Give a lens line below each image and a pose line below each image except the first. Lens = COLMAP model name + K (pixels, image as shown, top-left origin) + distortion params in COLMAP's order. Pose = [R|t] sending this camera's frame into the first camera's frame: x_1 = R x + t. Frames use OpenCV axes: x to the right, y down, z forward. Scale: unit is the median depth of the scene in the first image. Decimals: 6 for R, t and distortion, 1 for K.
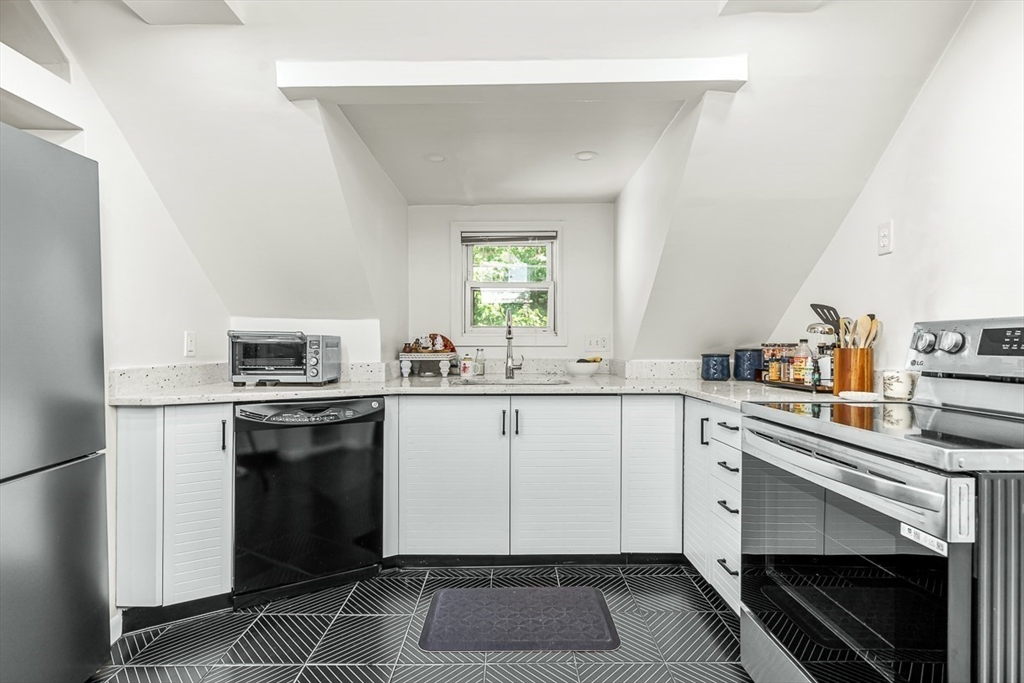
lens RADIAL K [[481.3, 0, 511.2], [0, 481.3, 346.2], [0, 0, 1]] dist [-0.000005, 0.000368]
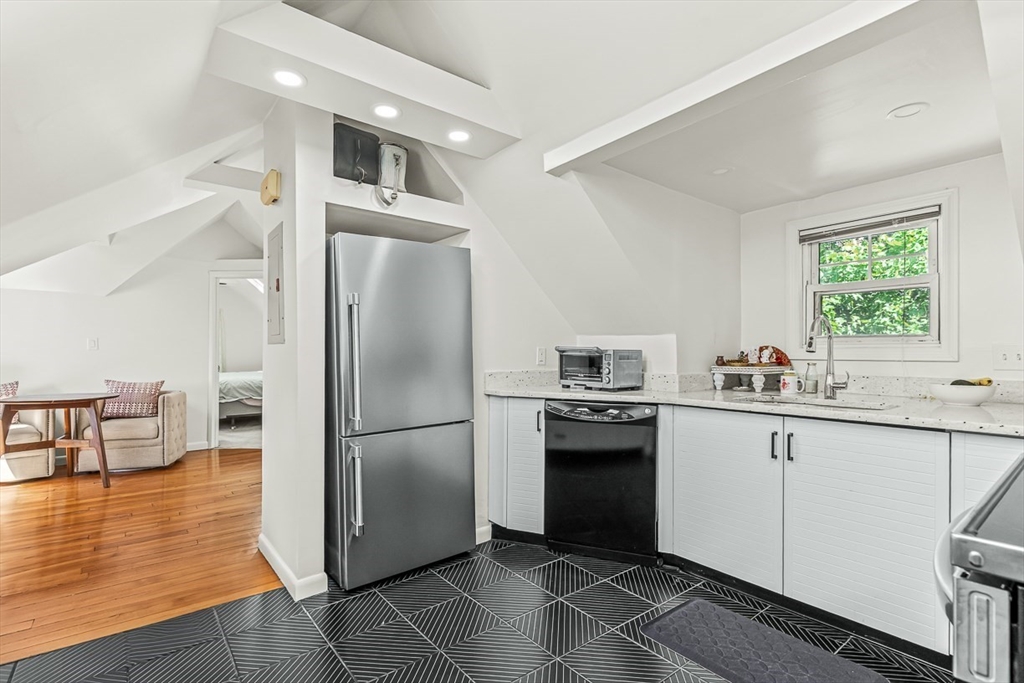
lens RADIAL K [[483.3, 0, 509.4], [0, 483.3, 351.9], [0, 0, 1]] dist [-0.000480, -0.000162]
pose [[0.616053, -0.000796, -0.787704, 0.394169], [-0.006716, 0.999958, -0.006263, -0.007580], [0.787676, 0.009149, 0.616022, 0.046888]]
